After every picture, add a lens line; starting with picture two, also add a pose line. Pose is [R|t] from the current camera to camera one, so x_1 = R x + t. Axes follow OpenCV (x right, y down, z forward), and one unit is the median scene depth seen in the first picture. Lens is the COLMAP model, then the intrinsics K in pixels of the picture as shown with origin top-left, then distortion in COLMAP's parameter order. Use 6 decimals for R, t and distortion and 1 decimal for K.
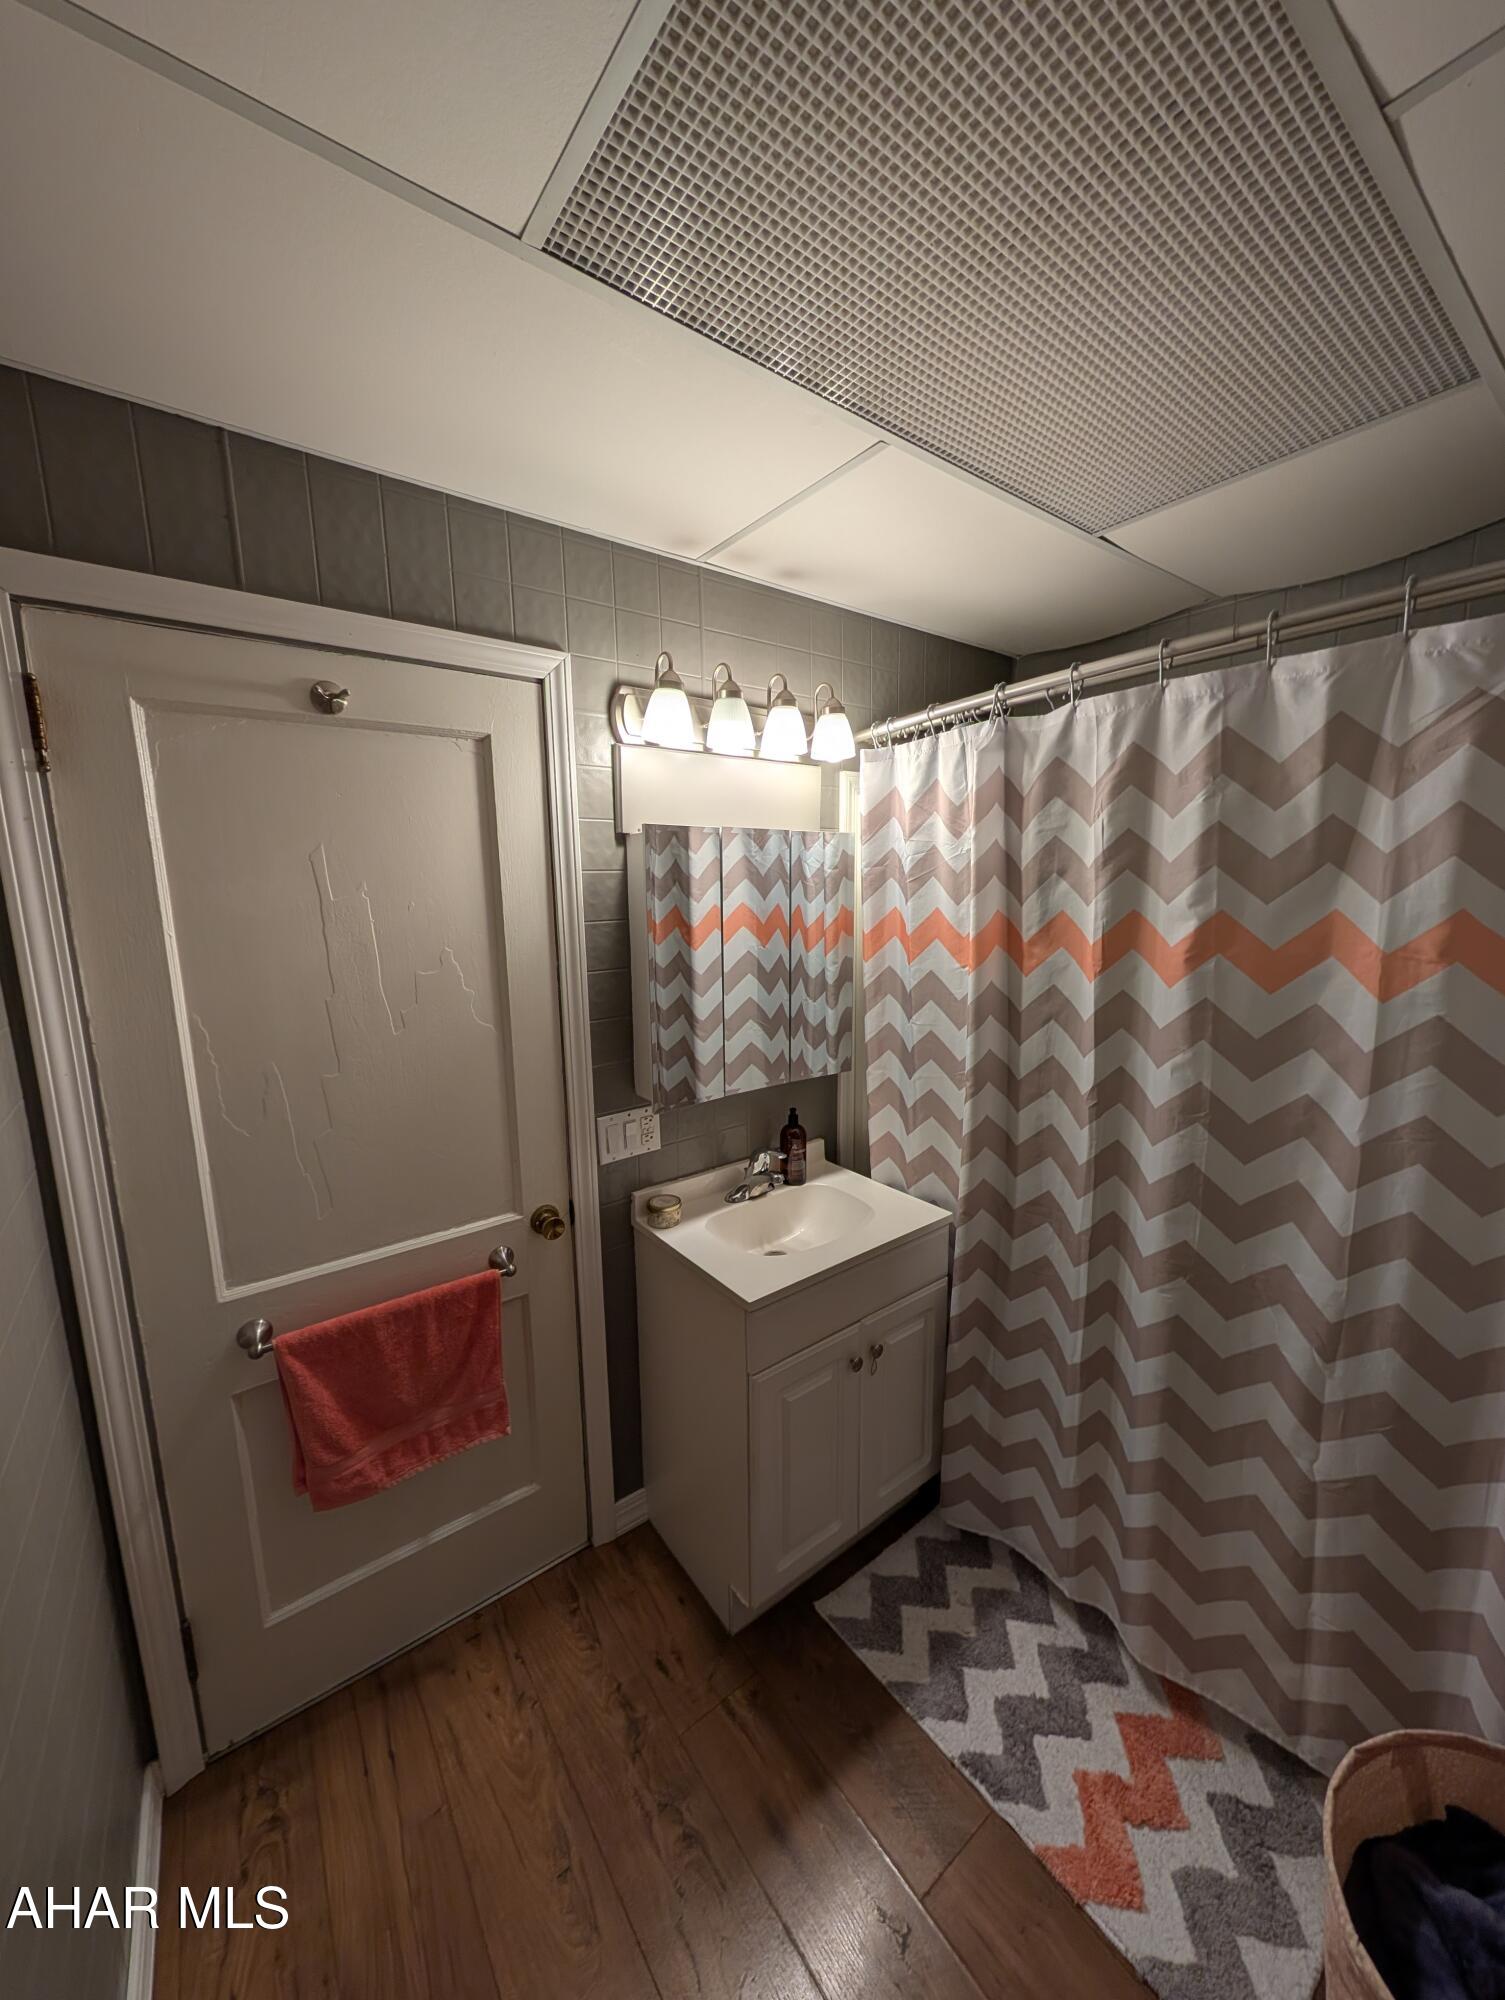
lens RADIAL K [[726.3, 0, 747.2], [0, 726.3, 996.5], [0, 0, 1]] dist [-0.001138, 0.000258]
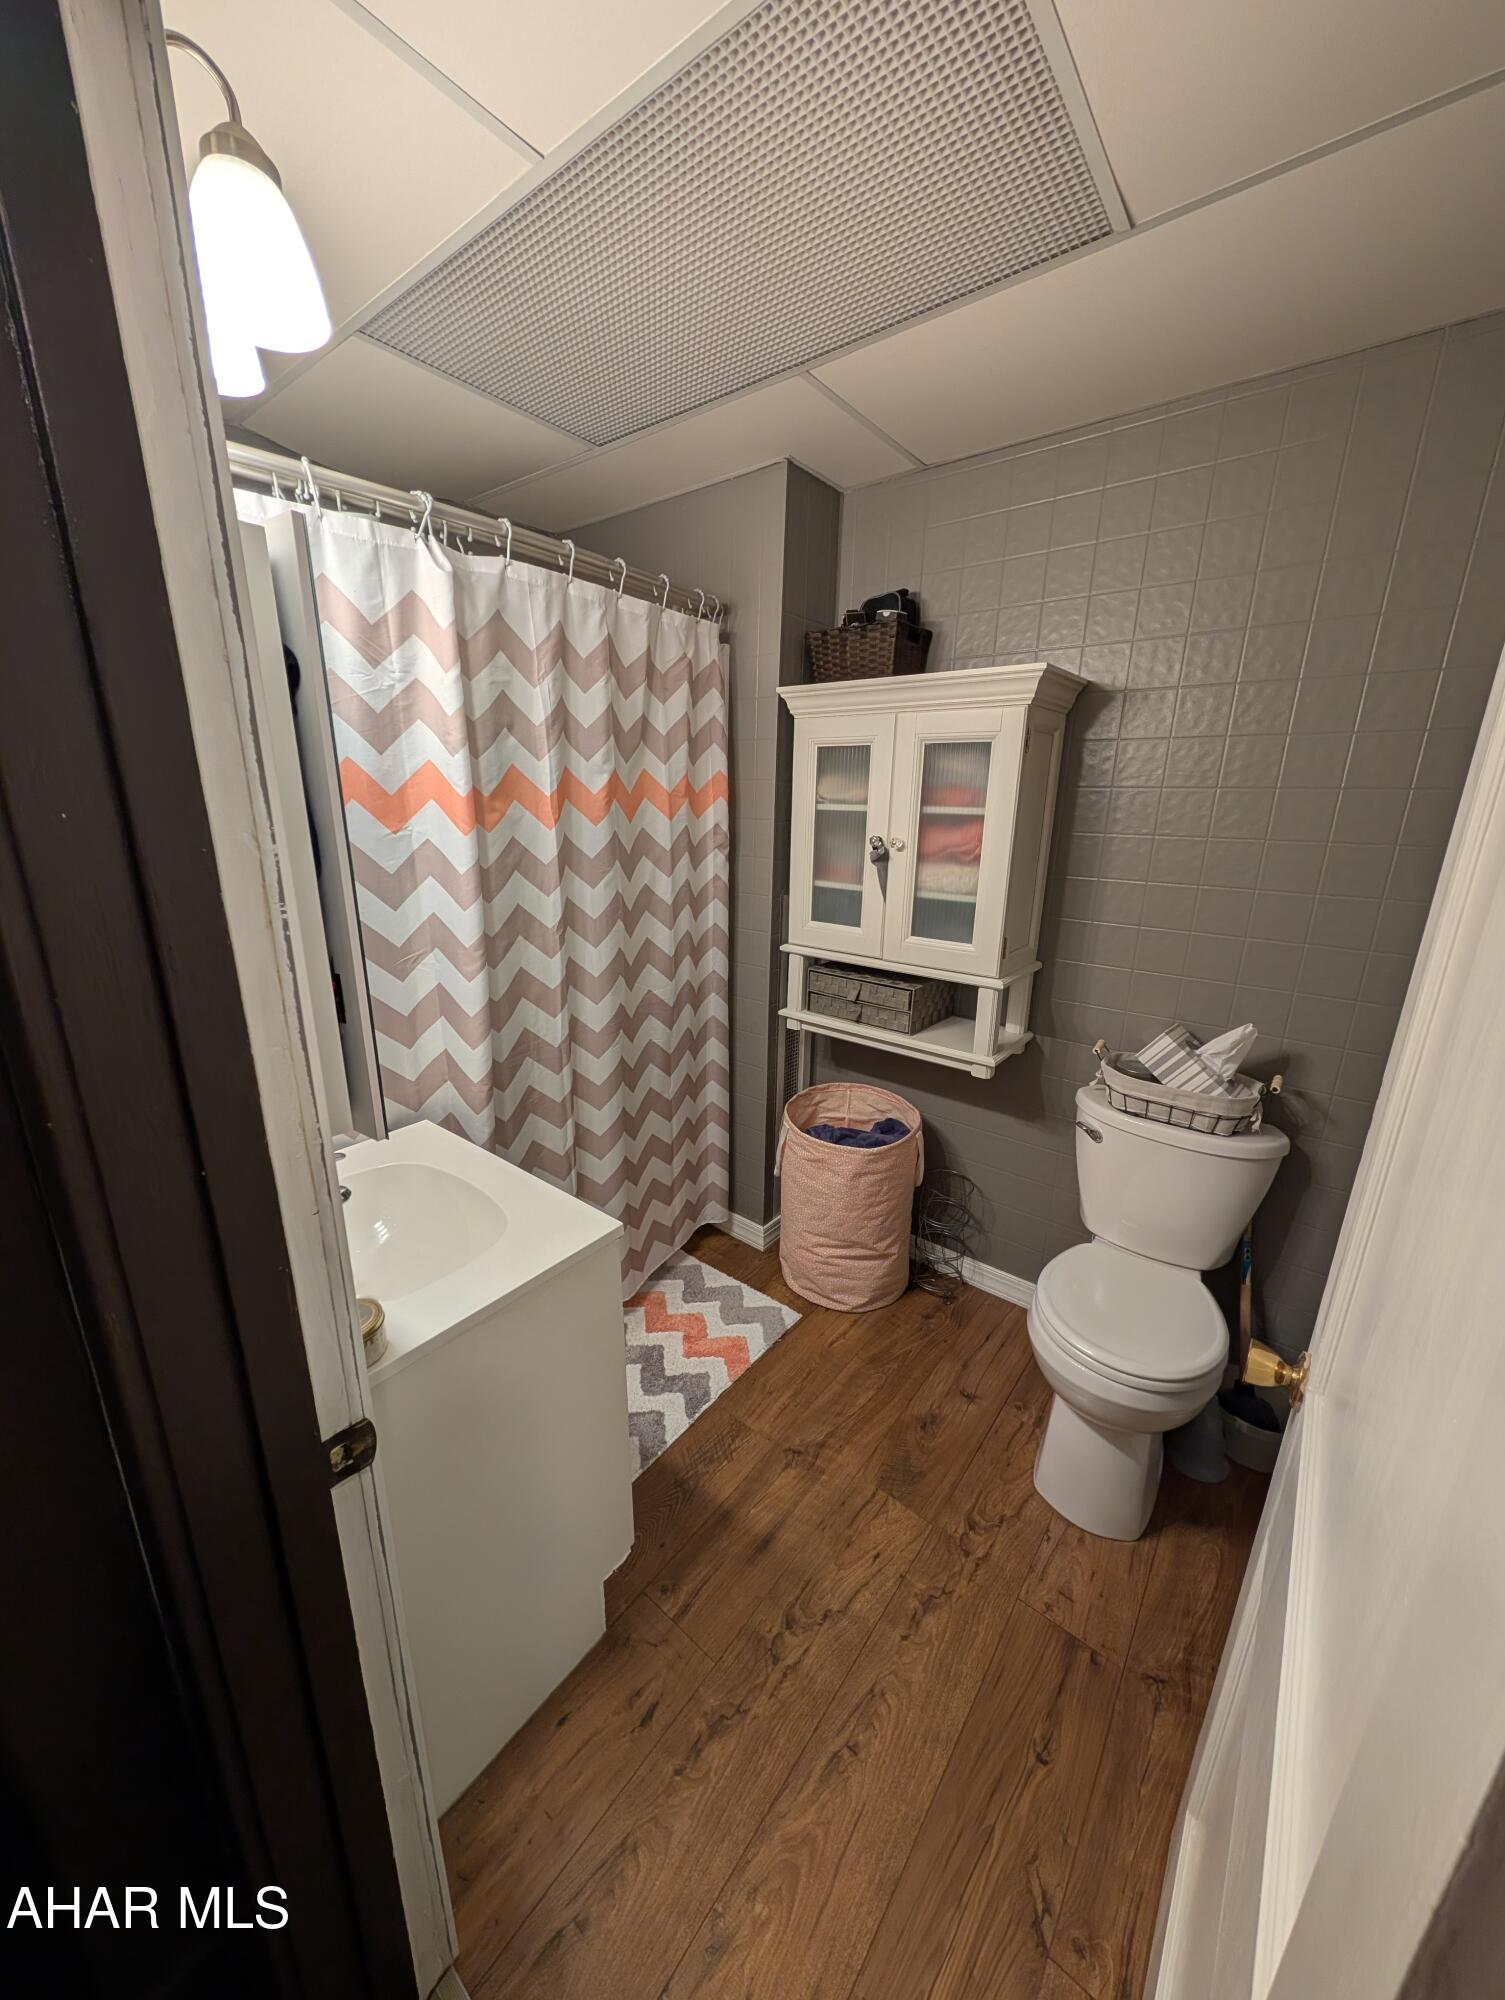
lens RADIAL K [[726.3, 0, 741.7], [0, 726.3, 1004.7], [0, 0, 1]] dist [-0.001138, 0.000258]
pose [[-0.257367, -0.249380, 0.933580, -0.806724], [0.139137, 0.946494, 0.291187, -0.051505], [-0.956244, 0.204838, -0.208899, 1.047124]]
